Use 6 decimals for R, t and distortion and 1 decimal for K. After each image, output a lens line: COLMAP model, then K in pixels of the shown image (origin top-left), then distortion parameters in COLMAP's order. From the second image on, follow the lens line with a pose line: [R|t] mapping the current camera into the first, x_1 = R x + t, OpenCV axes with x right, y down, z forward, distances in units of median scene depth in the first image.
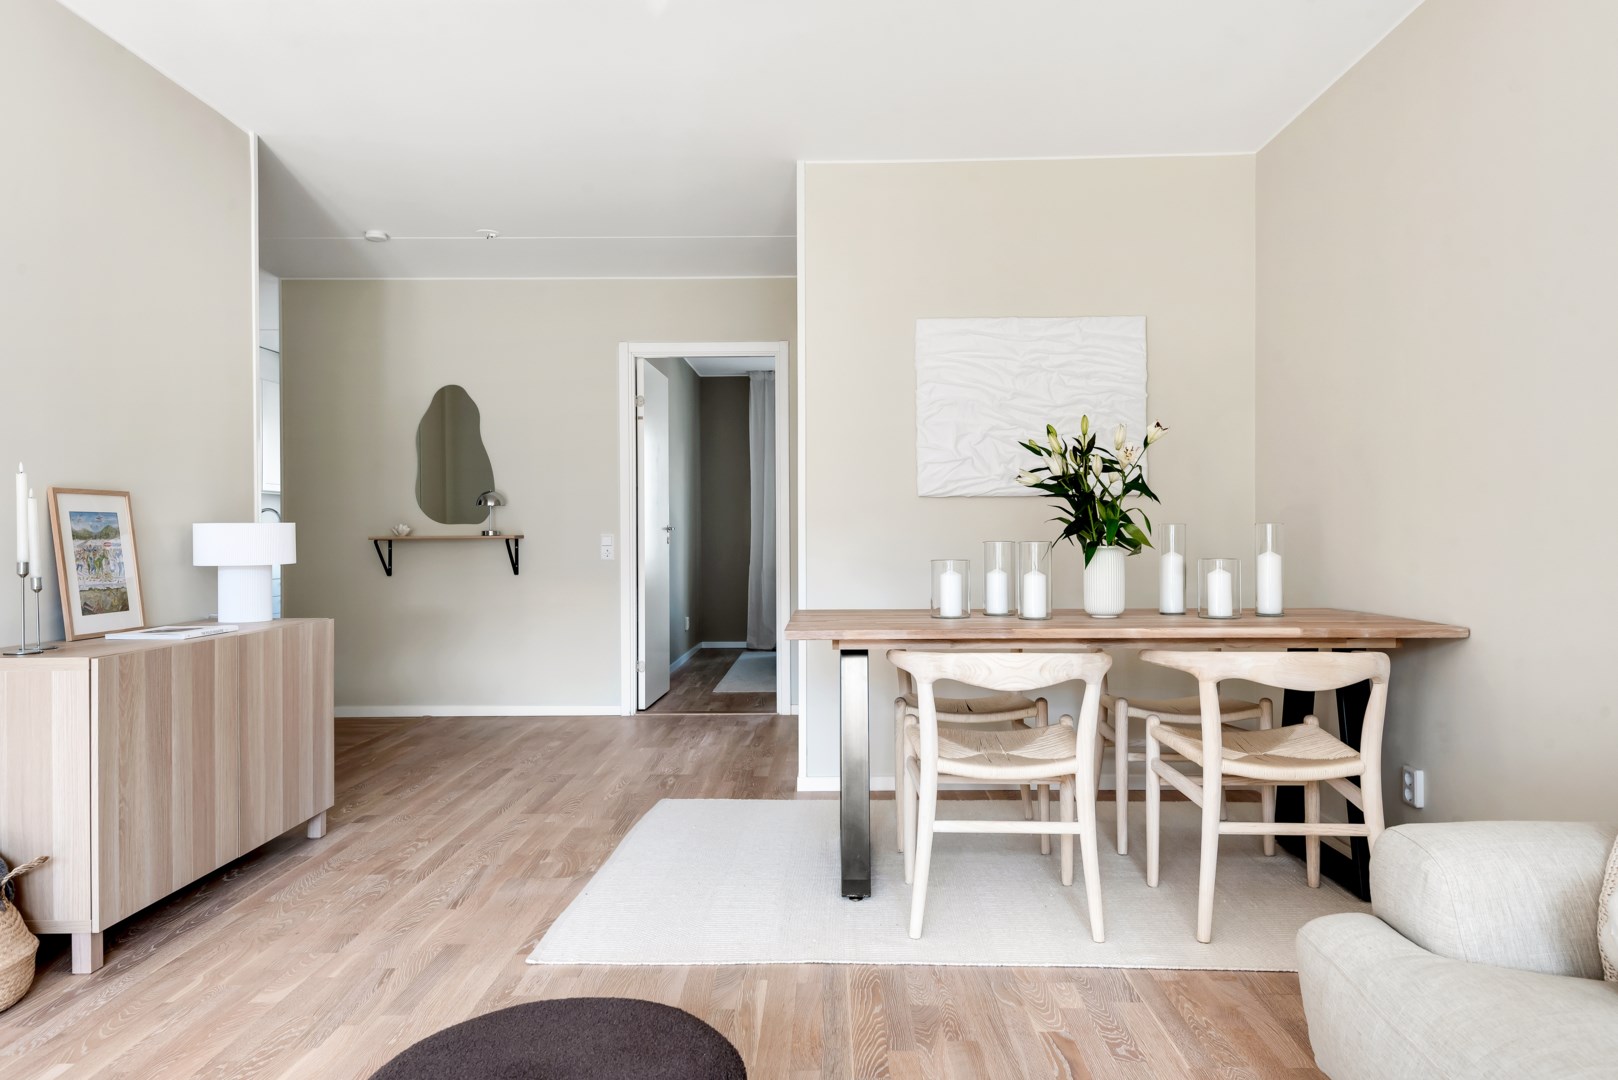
lens RADIAL K [[1151.6, 0, 808.9], [0, 1151.6, 546.6], [0, 0, 1]] dist [0.023736, -0.011606]
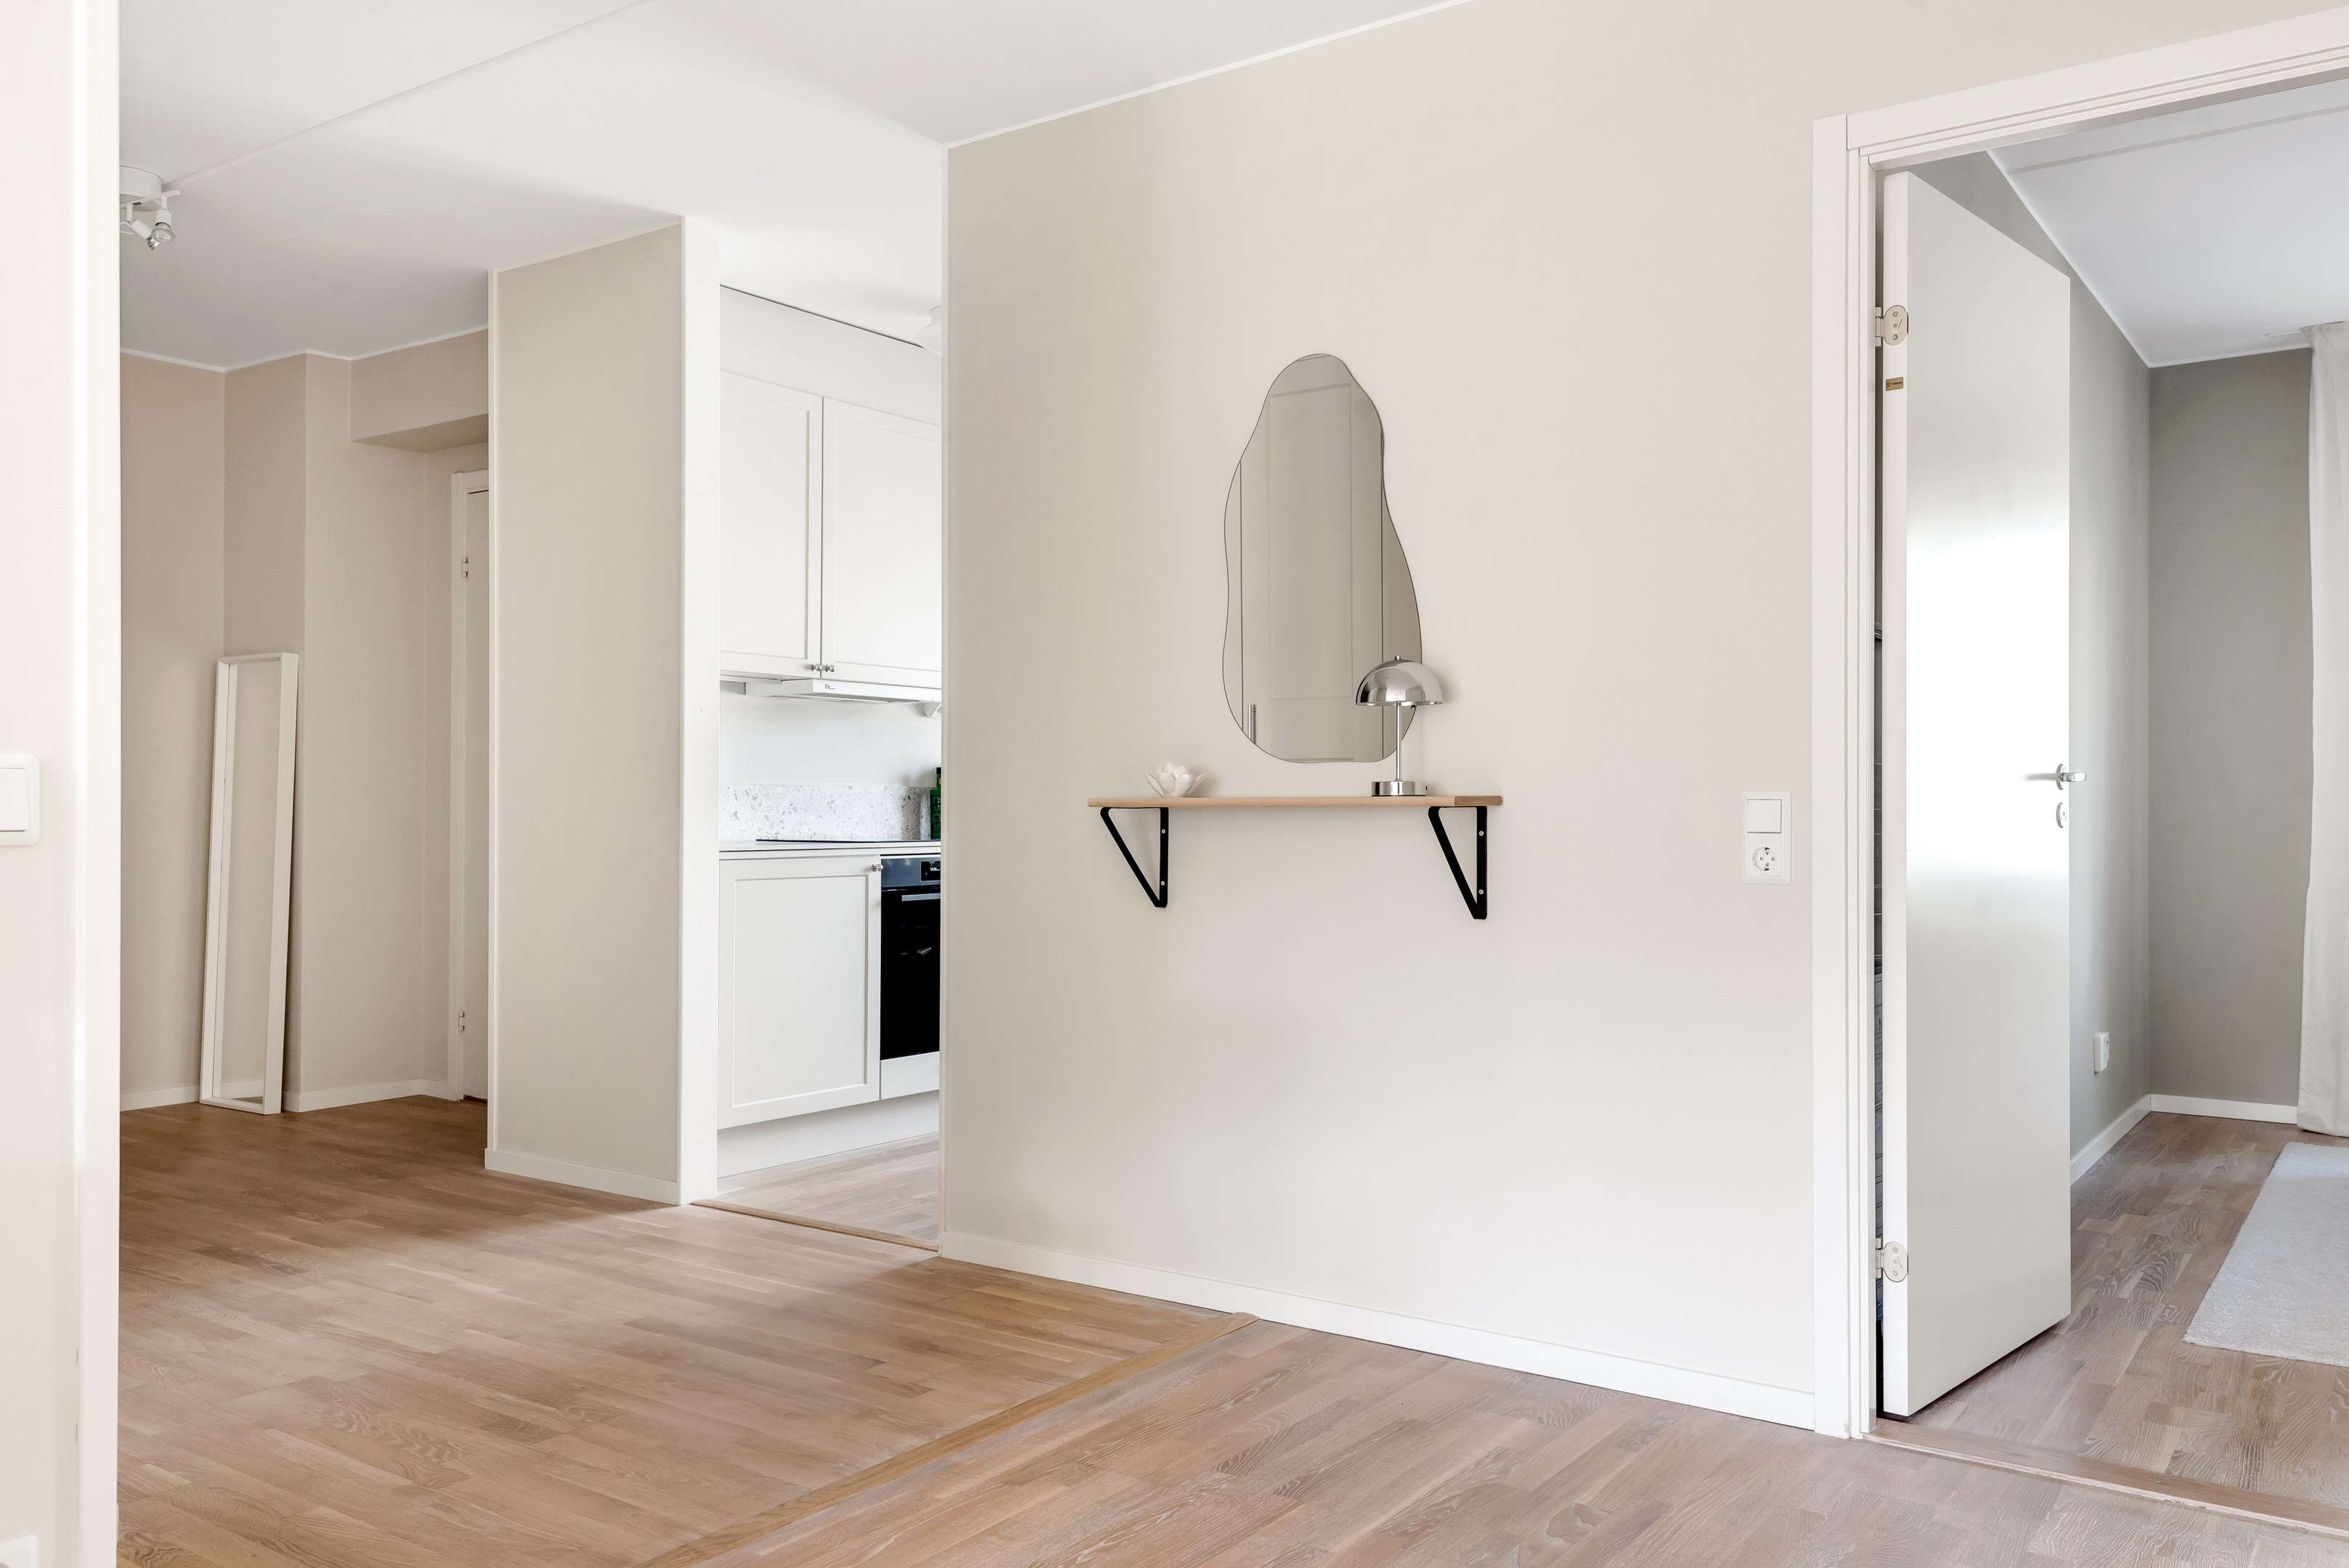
lens RADIAL K [[1809.8, 0, 1182.1], [0, 1809.8, 788.8], [0, 0, 1]] dist [0.017402, -0.006184]
pose [[0.830974, 0.003193, -0.556302, -0.043299], [-0.009111, 0.999928, -0.007871, -0.007052], [0.556236, 0.011609, 0.830943, 0.535202]]
